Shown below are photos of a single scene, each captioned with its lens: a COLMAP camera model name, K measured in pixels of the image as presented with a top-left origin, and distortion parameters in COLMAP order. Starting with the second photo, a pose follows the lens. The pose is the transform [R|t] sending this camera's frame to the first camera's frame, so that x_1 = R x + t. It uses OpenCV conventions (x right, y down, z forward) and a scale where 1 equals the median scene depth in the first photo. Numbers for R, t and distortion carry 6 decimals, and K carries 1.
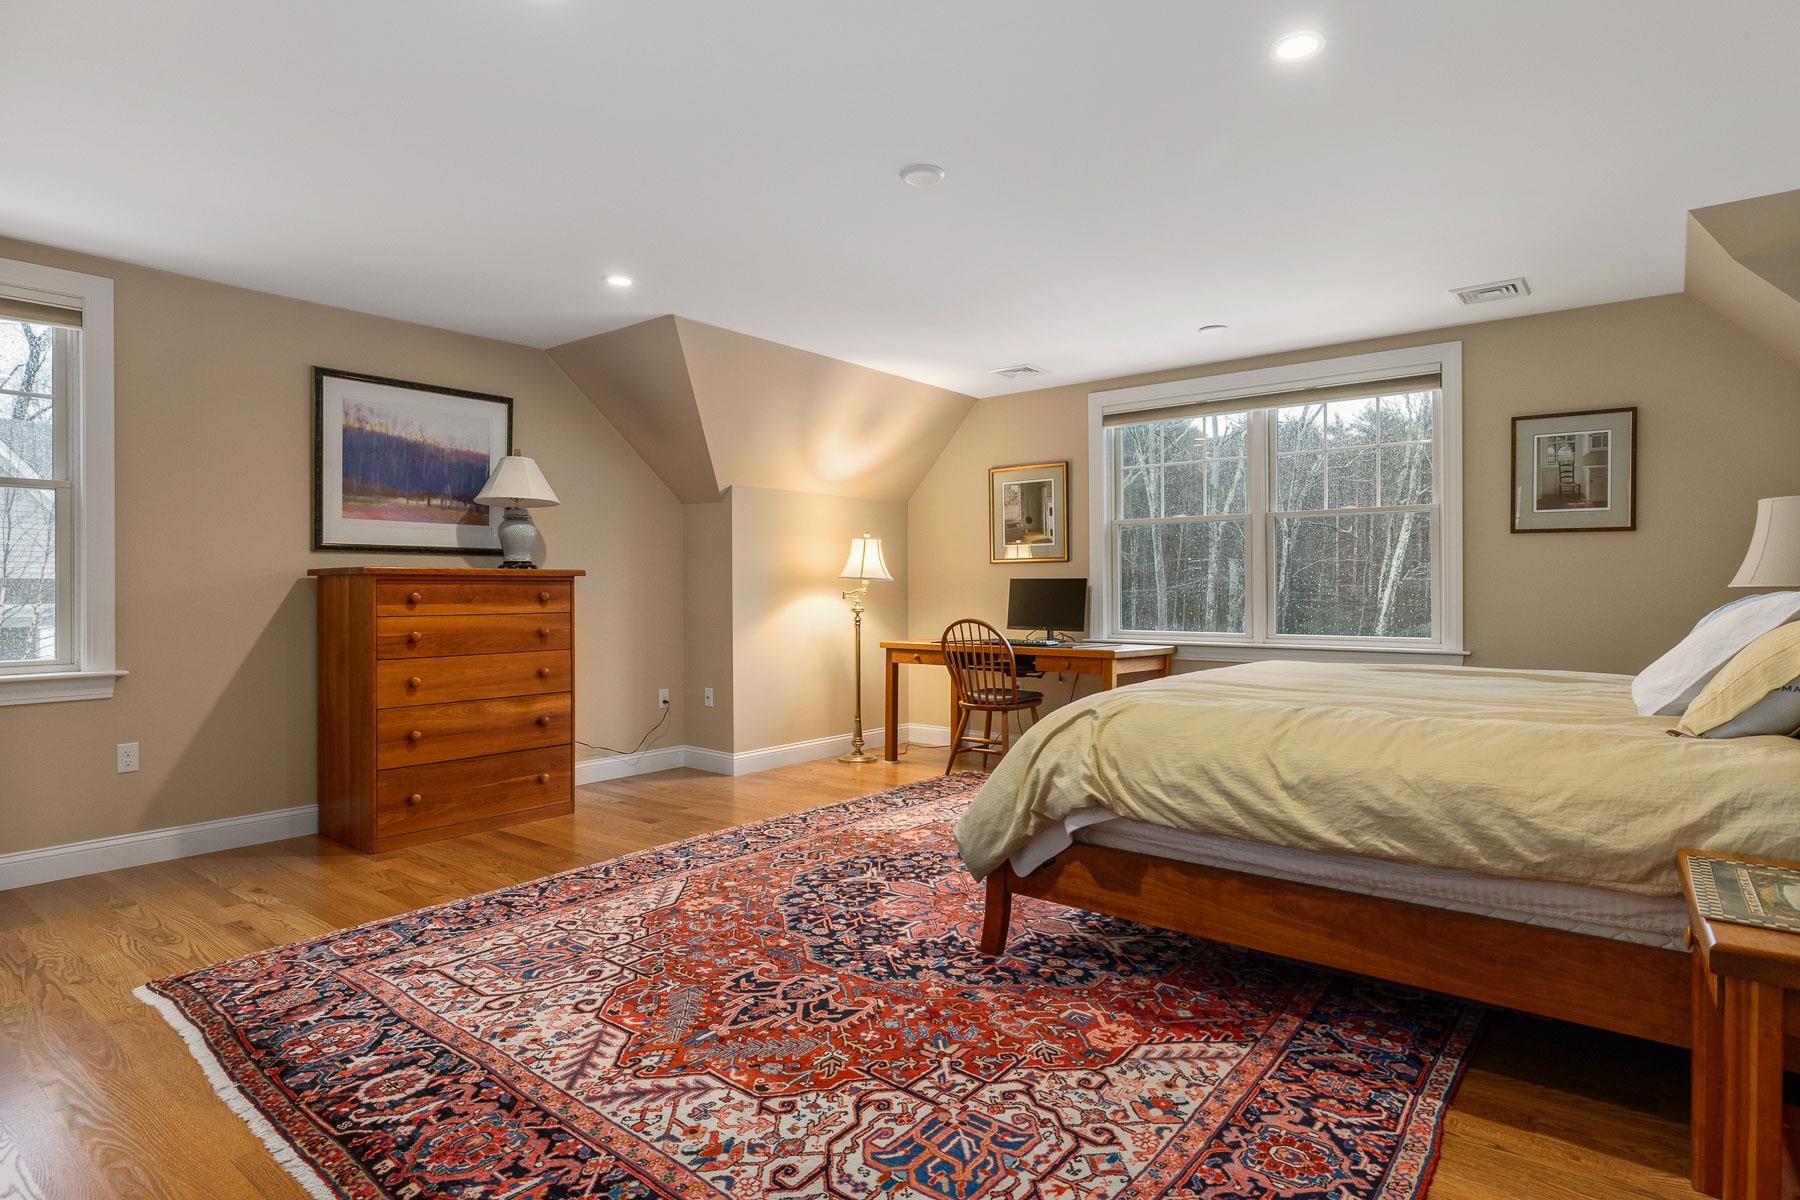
lens RADIAL K [[969.3, 0, 909.8], [0, 969.3, 593.7], [0, 0, 1]] dist [-0.003529, -0.000532]
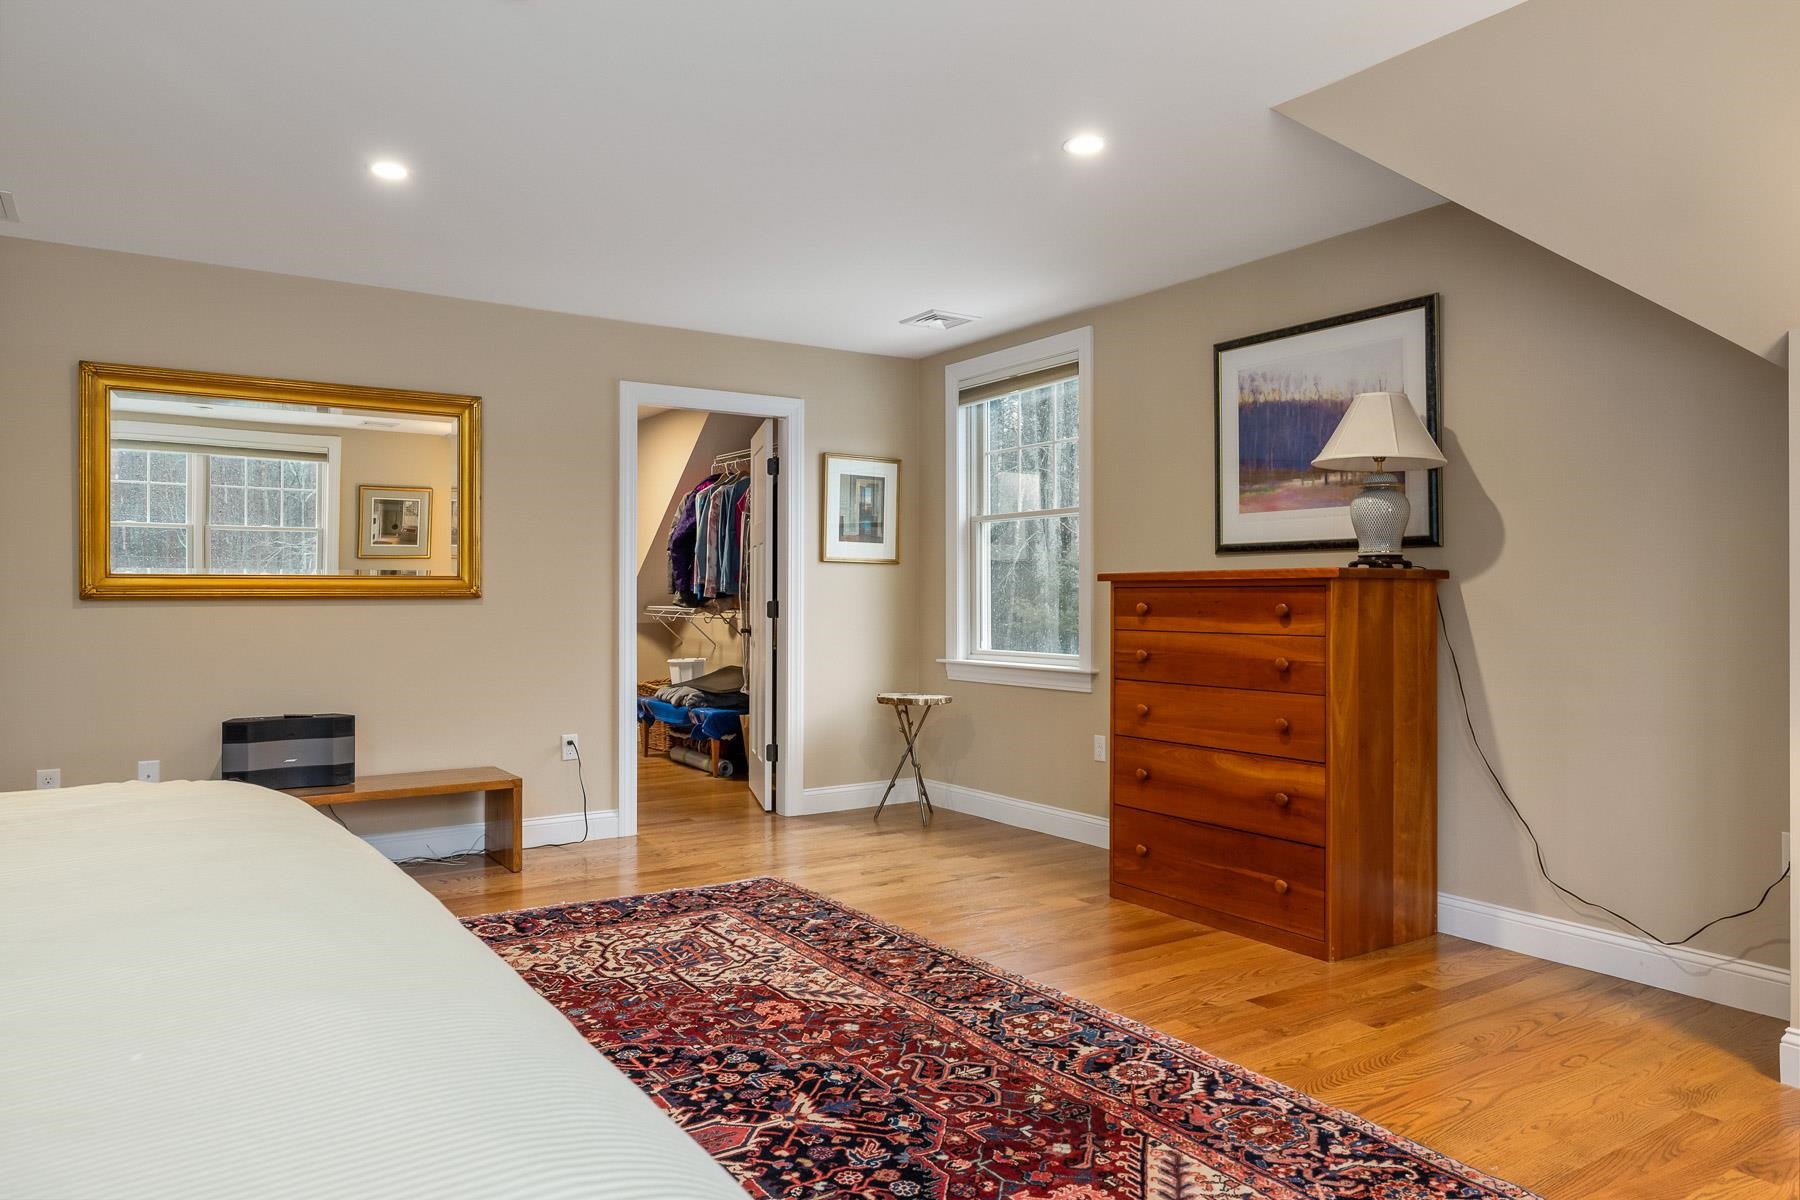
lens RADIAL K [[1178.5, 0, 897.8], [0, 1178.5, 595.9], [0, 0, 1]] dist [-0.005749, -0.003406]
pose [[-0.309696, 0.001748, -0.950834, 0.647335], [-0.005755, 0.999977, 0.003713, -0.011536], [0.950818, 0.006622, -0.309679, 1.392663]]
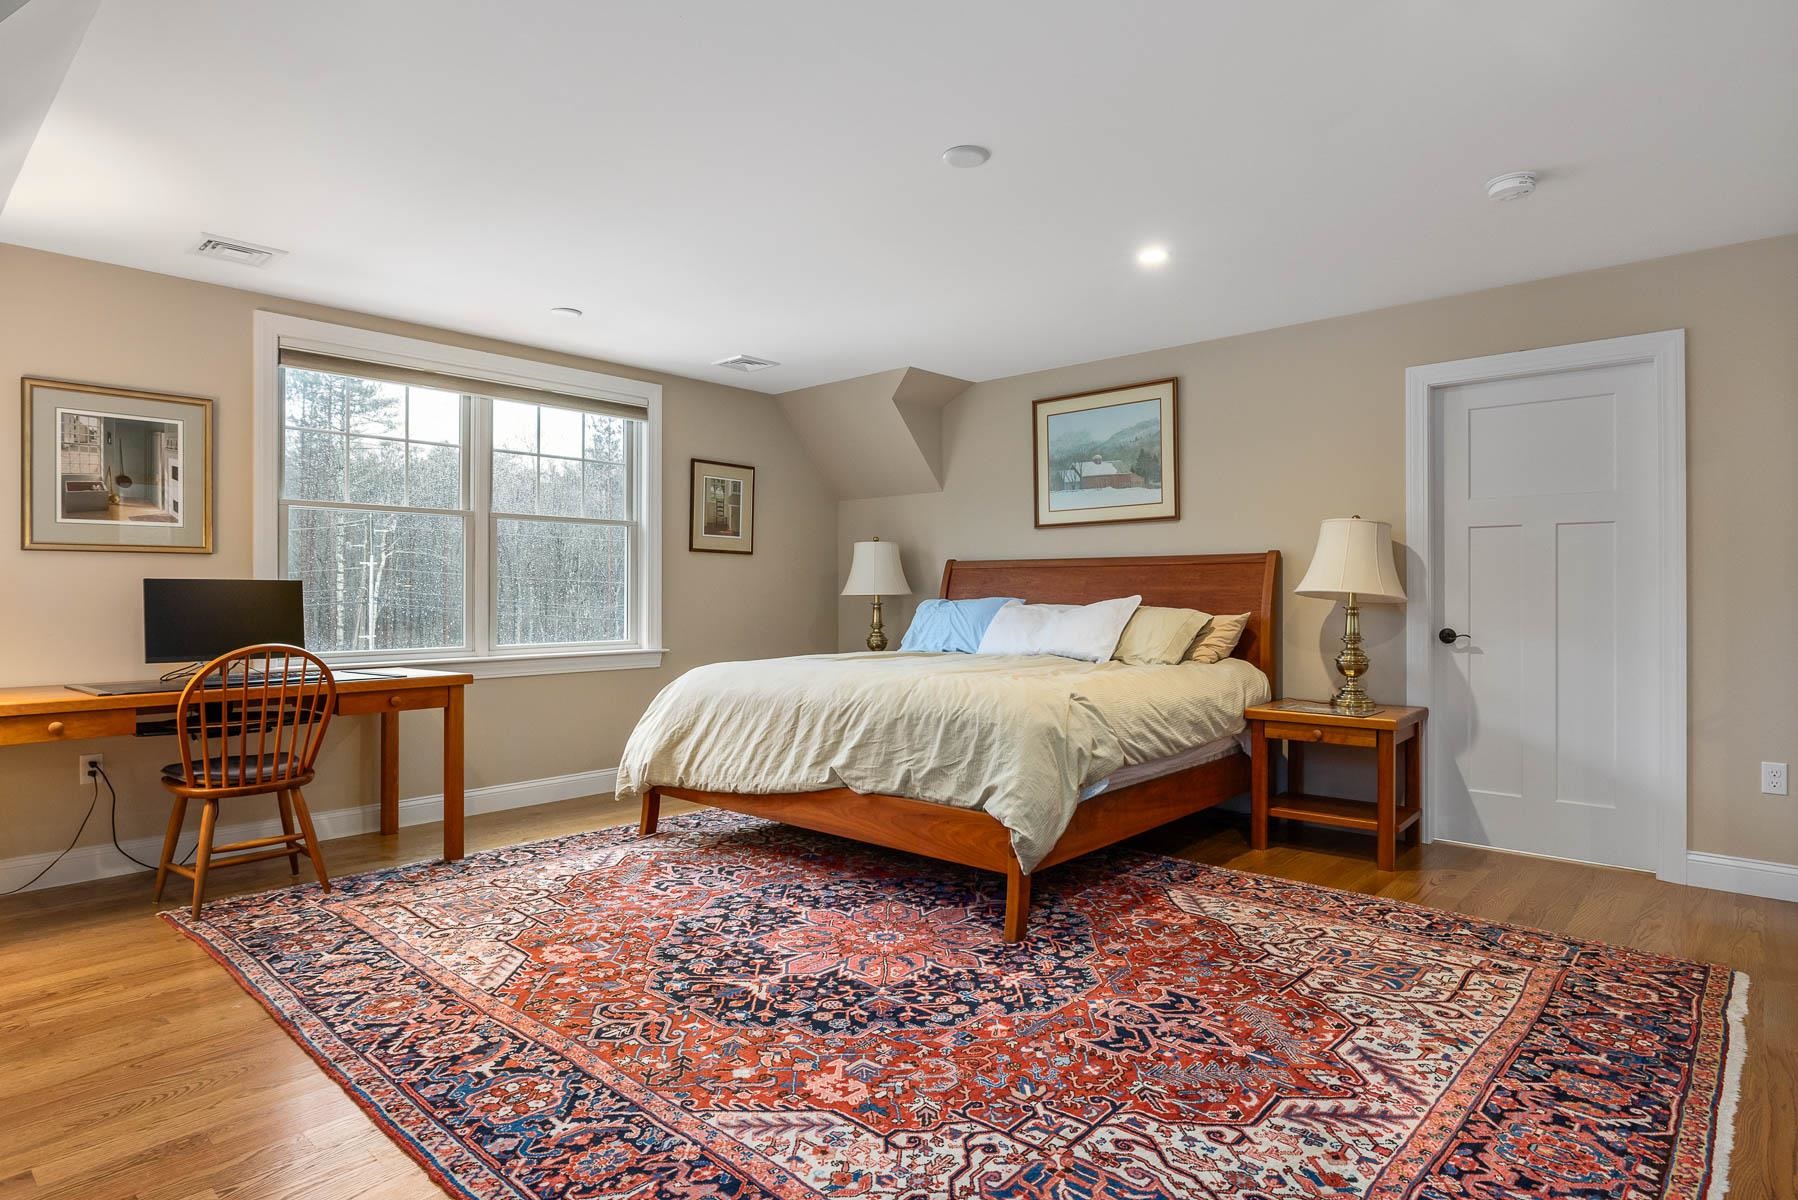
lens RADIAL K [[968.3, 0, 905.7], [0, 968.3, 597.3], [0, 0, 1]] dist [-0.003529, -0.000532]
pose [[0.060144, -0.000847, 0.998189, -0.857684], [0.005130, 0.999987, 0.000539, -0.003782], [-0.998177, 0.005088, 0.060148, 0.926662]]
